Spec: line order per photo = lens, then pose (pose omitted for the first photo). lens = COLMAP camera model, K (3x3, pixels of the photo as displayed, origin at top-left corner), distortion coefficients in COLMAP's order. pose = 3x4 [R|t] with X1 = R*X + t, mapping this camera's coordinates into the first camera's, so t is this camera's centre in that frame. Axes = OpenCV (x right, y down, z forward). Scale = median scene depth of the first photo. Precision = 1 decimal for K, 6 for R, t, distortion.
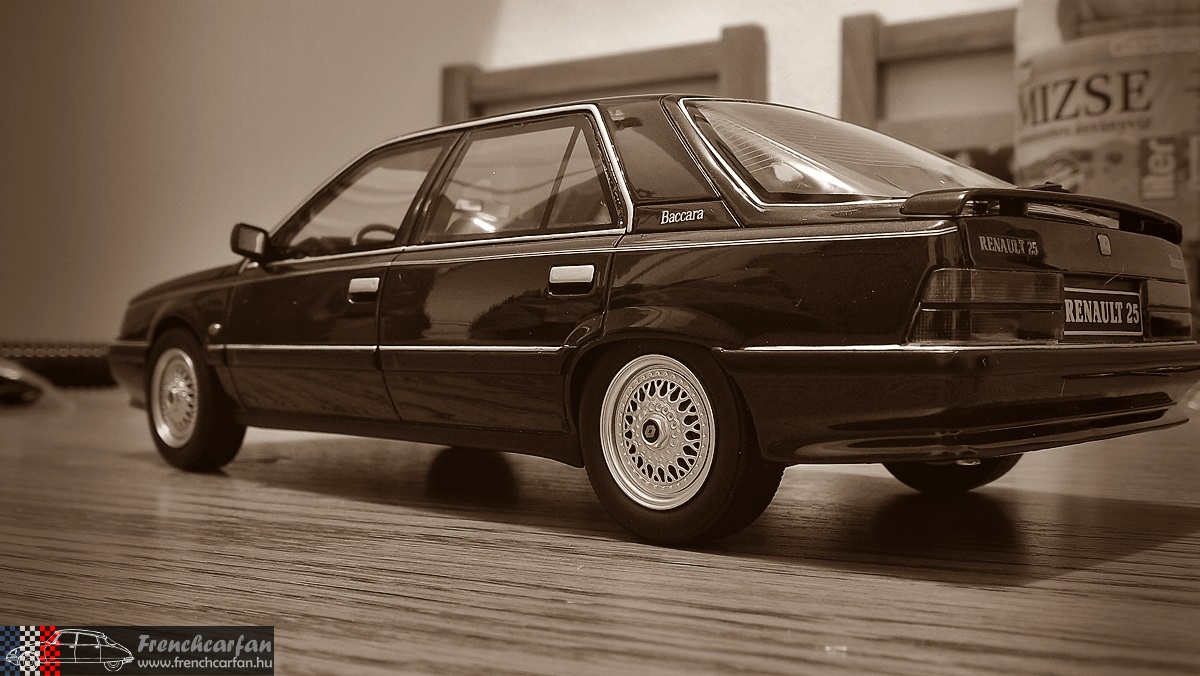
lens RADIAL K [[1271.4, 0, 599.3], [0, 1271.4, 337.5], [0, 0, 1]] dist [0.010220, 0.000000]
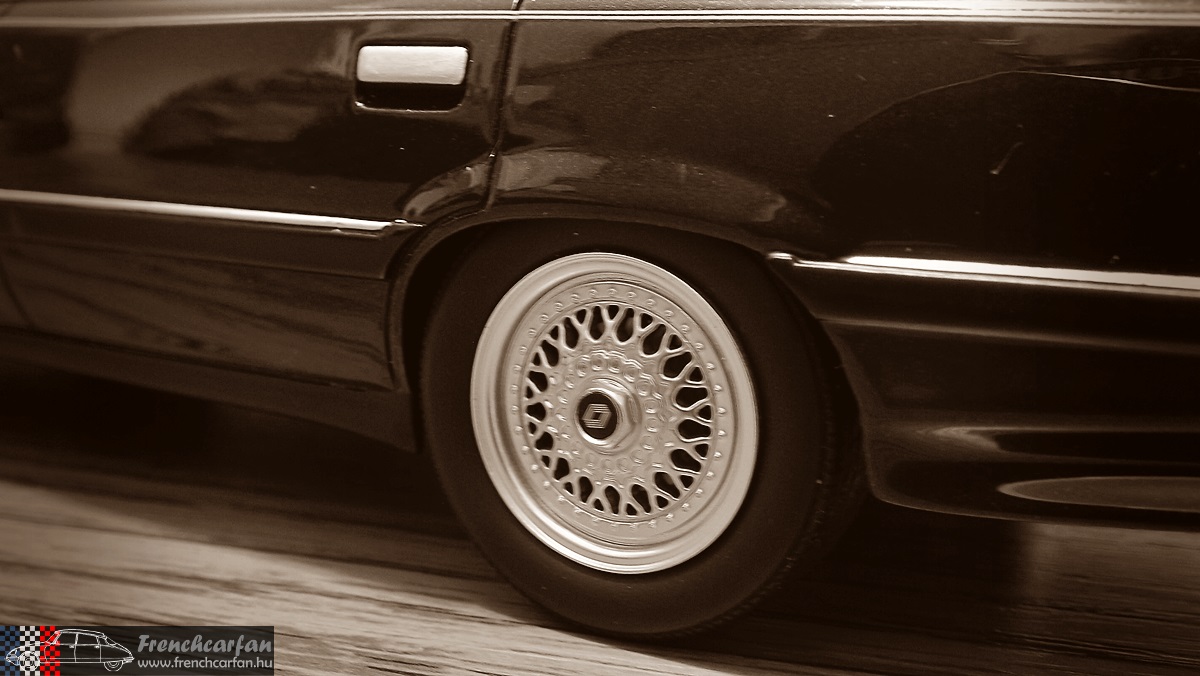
lens RADIAL K [[1271.4, 0, 601.0], [0, 1271.4, 338.6], [0, 0, 1]] dist [0.010220, 0.000000]
pose [[0.965809, -0.014175, 0.258866, -0.079164], [-0.032808, 0.983794, 0.176276, -0.037084], [-0.257169, -0.178742, 0.949692, 0.552633]]
